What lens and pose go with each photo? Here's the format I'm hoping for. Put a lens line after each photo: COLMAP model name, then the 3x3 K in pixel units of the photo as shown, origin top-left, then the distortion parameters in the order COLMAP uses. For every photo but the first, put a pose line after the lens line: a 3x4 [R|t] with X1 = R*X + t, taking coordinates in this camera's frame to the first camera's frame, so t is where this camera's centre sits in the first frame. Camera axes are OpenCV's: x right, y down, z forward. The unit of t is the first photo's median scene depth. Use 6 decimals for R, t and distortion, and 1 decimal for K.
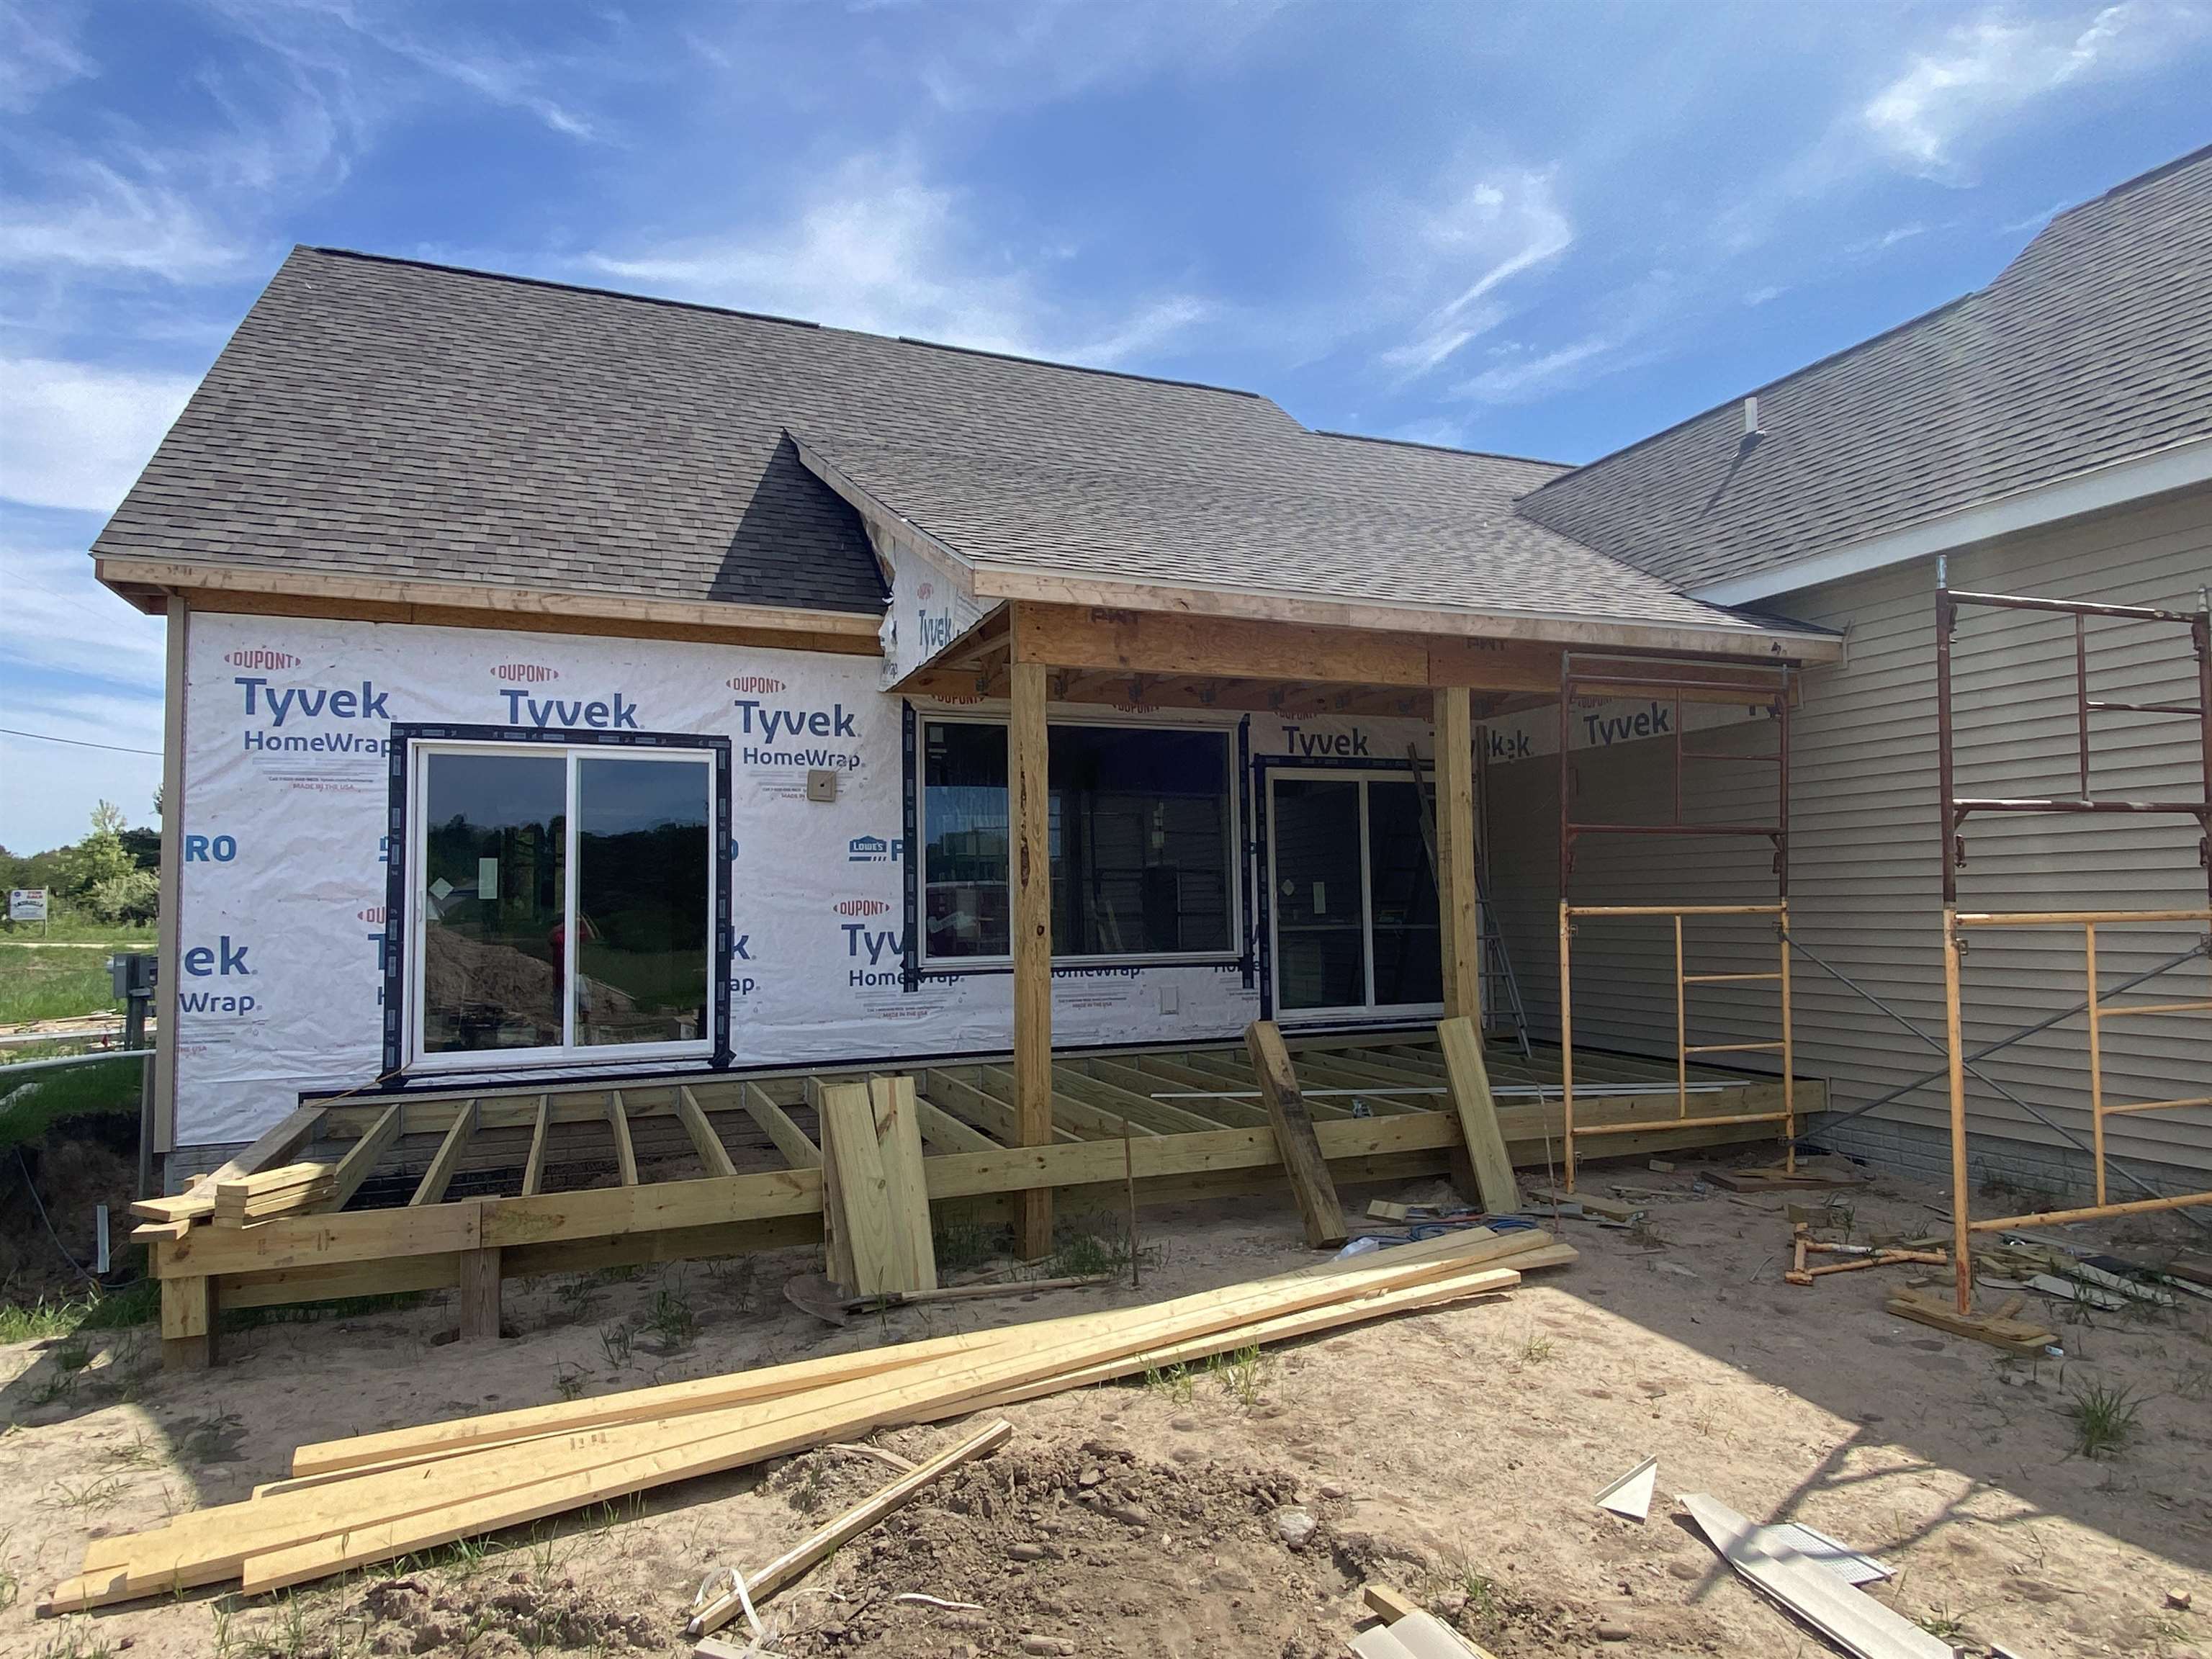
lens RADIAL K [[1273.1, 0, 1112.4], [0, 1273.1, 808.0], [0, 0, 1]] dist [0.003950, -0.000172]
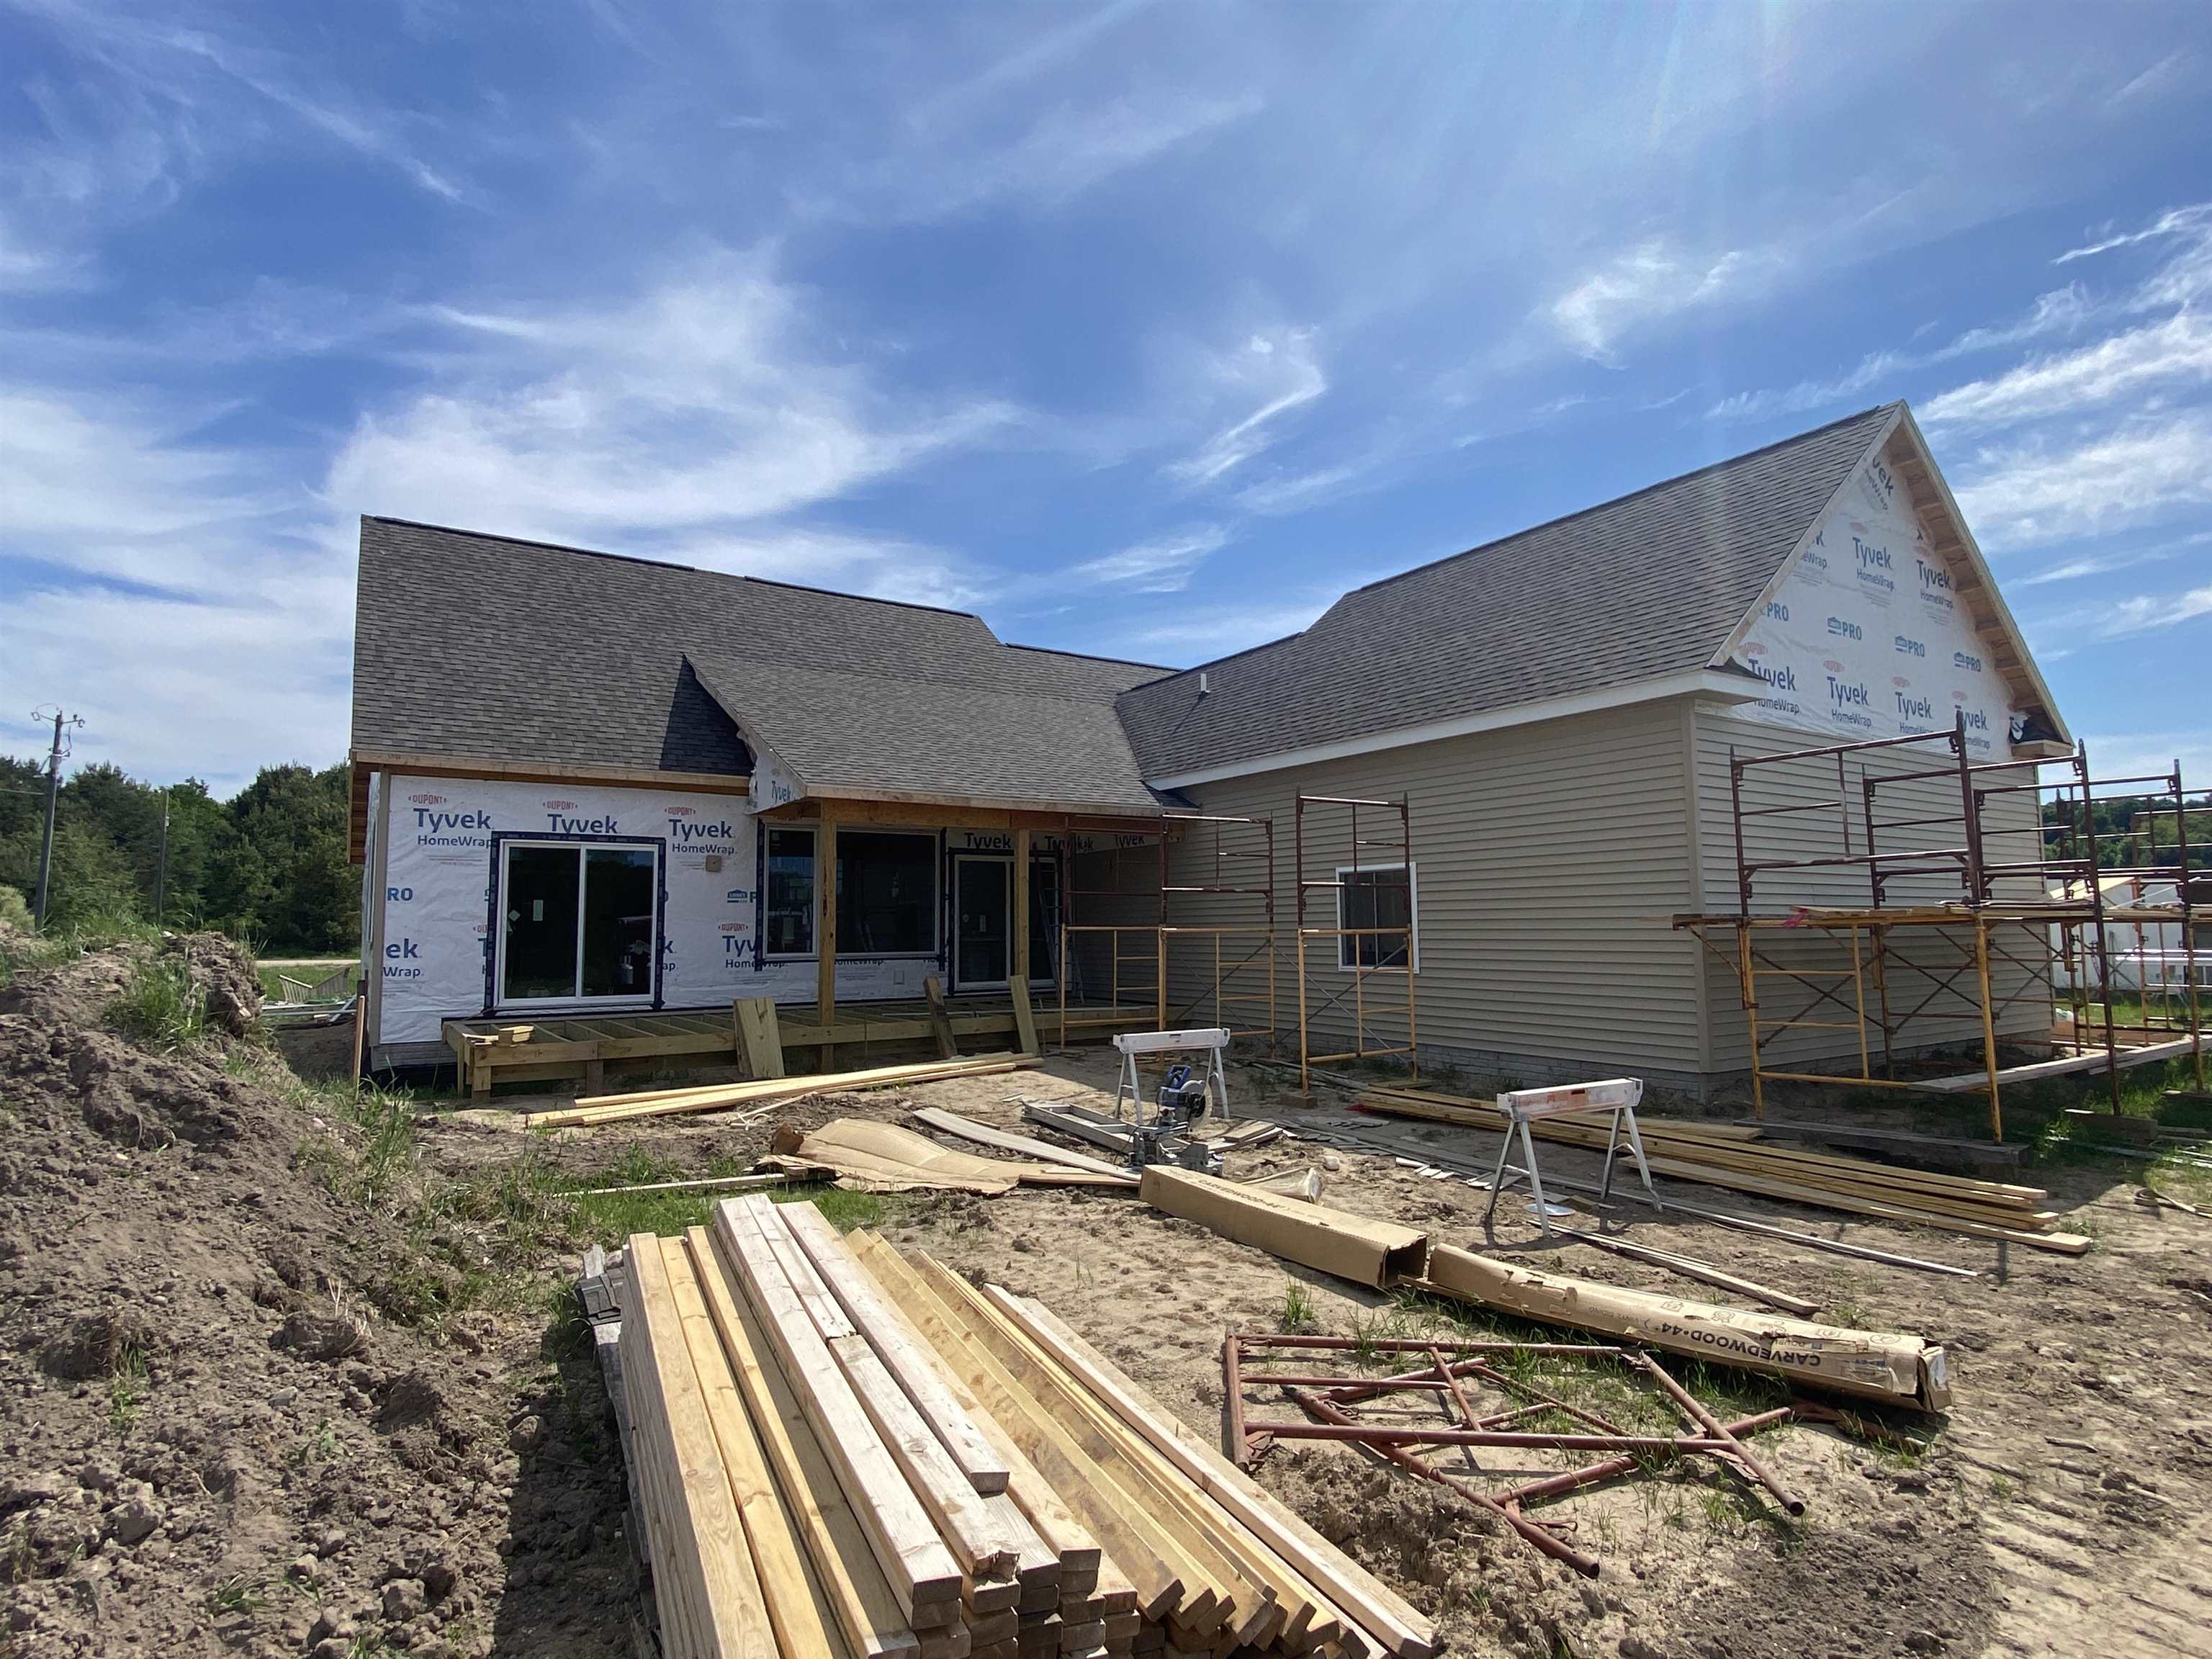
lens RADIAL K [[1177.8, 0, 1155.4], [0, 1177.8, 837.1], [0, 0, 1]] dist [-0.004033, -0.001889]
pose [[0.976040, 0.021336, 0.216544, 0.038619], [-0.019698, 0.999759, -0.009722, -0.054676], [-0.216699, 0.005224, 0.976224, -0.907958]]
